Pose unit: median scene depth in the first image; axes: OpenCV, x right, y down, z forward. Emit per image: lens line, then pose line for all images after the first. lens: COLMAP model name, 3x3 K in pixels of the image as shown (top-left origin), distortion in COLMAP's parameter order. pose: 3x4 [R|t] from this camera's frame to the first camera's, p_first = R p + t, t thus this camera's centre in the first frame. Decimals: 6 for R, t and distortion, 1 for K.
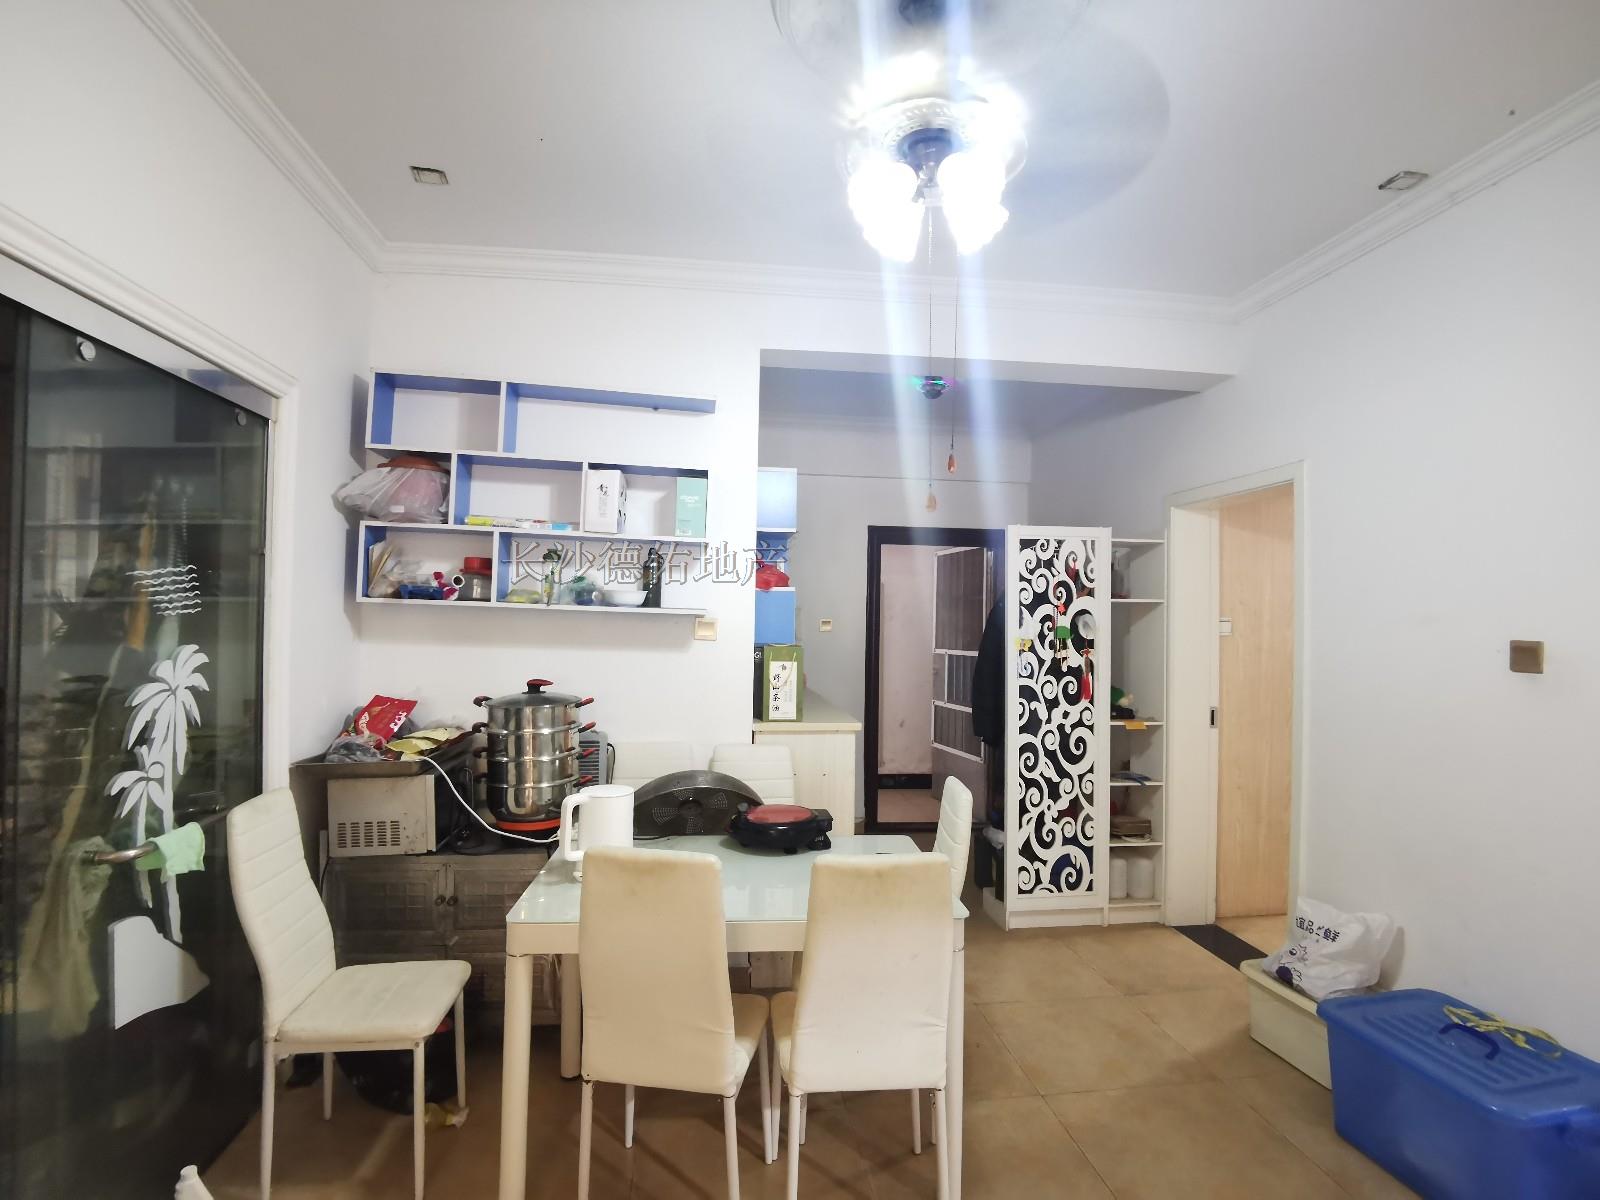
lens RADIAL K [[820.5, 0, 807.9], [0, 820.5, 594.9], [0, 0, 1]] dist [-0.049716, -0.010607]
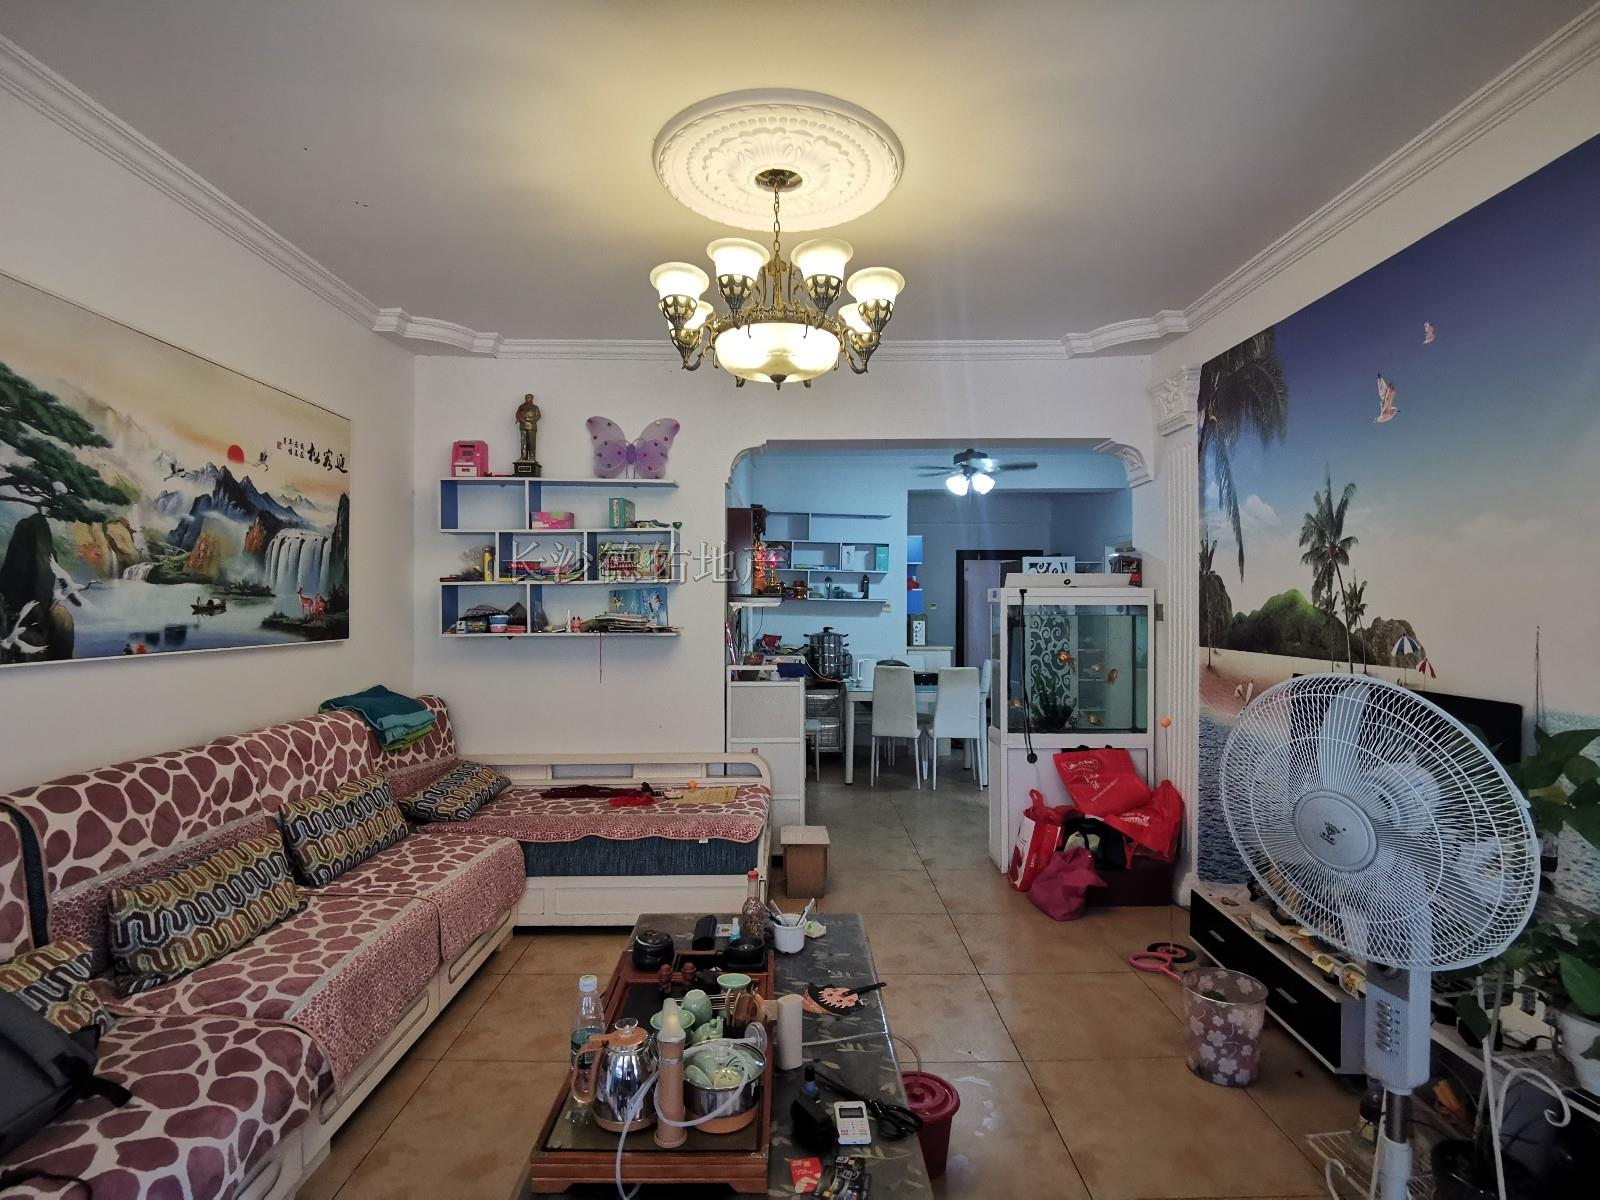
lens RADIAL K [[820.5, 0, 792.6], [0, 820.5, 603.2], [0, 0, 1]] dist [-0.049716, -0.010607]
pose [[0.990972, -0.024616, -0.131790, -0.064583], [0.027863, 0.999350, 0.022853, -0.025933], [0.131142, -0.026319, 0.991014, -1.120109]]
